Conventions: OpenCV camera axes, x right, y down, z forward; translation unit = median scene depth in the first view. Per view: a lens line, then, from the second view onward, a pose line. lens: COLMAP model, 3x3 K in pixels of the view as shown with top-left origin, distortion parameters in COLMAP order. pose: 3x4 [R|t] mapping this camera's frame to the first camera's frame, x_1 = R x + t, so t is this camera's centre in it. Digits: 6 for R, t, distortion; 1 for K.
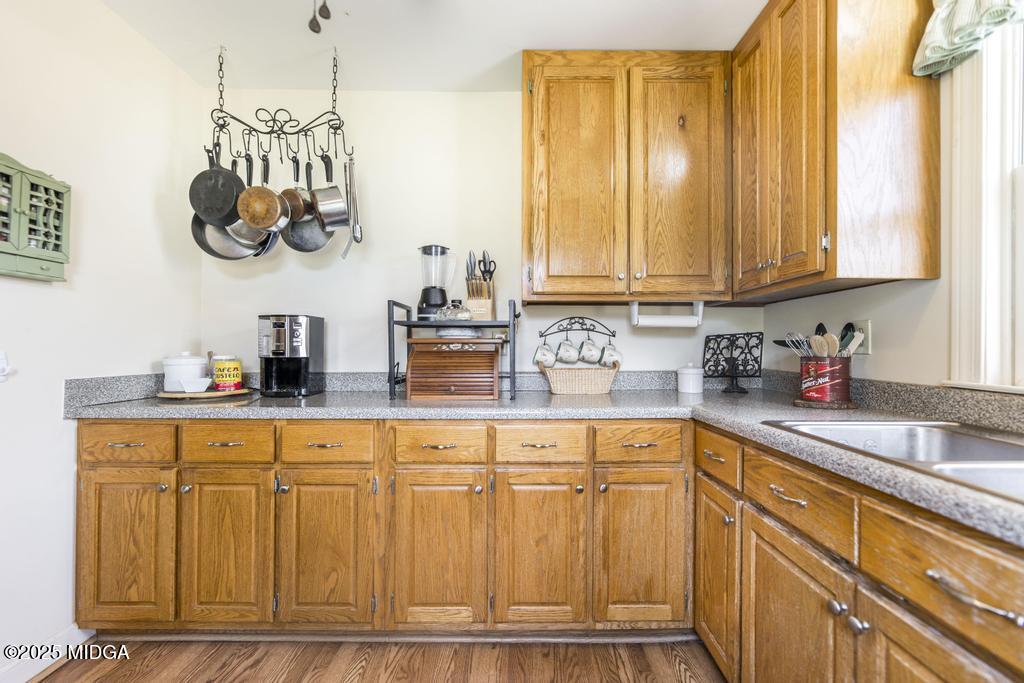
lens RADIAL K [[421.0, 0, 510.8], [0, 421.0, 345.4], [0, 0, 1]] dist [-0.000441, -0.000160]
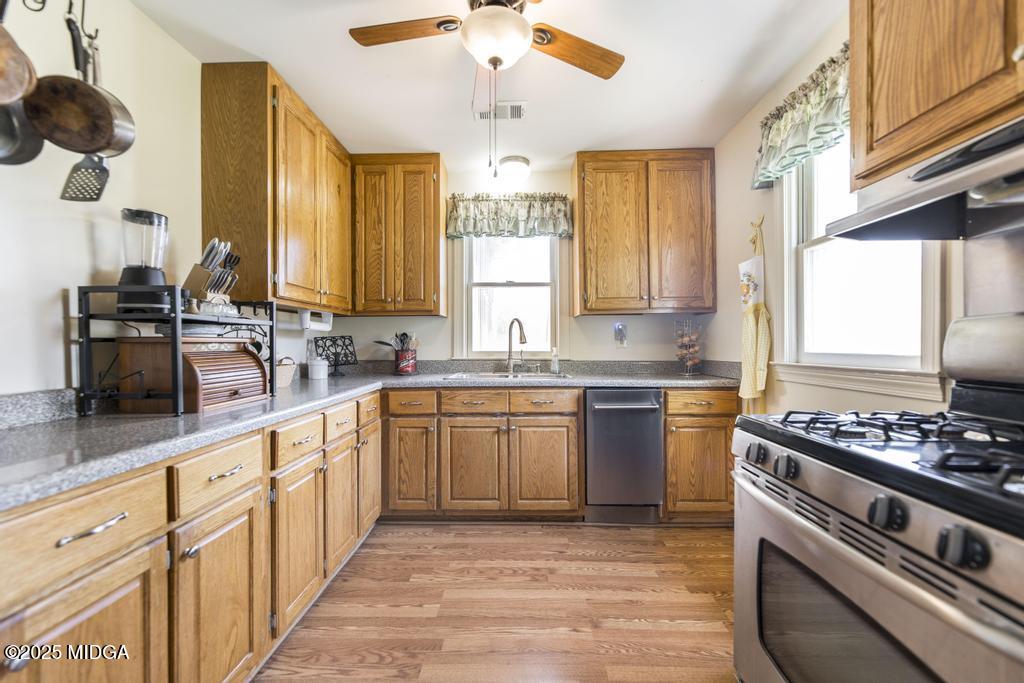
lens RADIAL K [[421.0, 0, 510.8], [0, 421.0, 345.4], [0, 0, 1]] dist [-0.000441, -0.000160]
pose [[0.019073, -0.005809, 0.999801, -1.177987], [-0.001109, 0.999982, 0.005832, -0.006430], [-0.999817, -0.001220, 0.019066, 0.444441]]
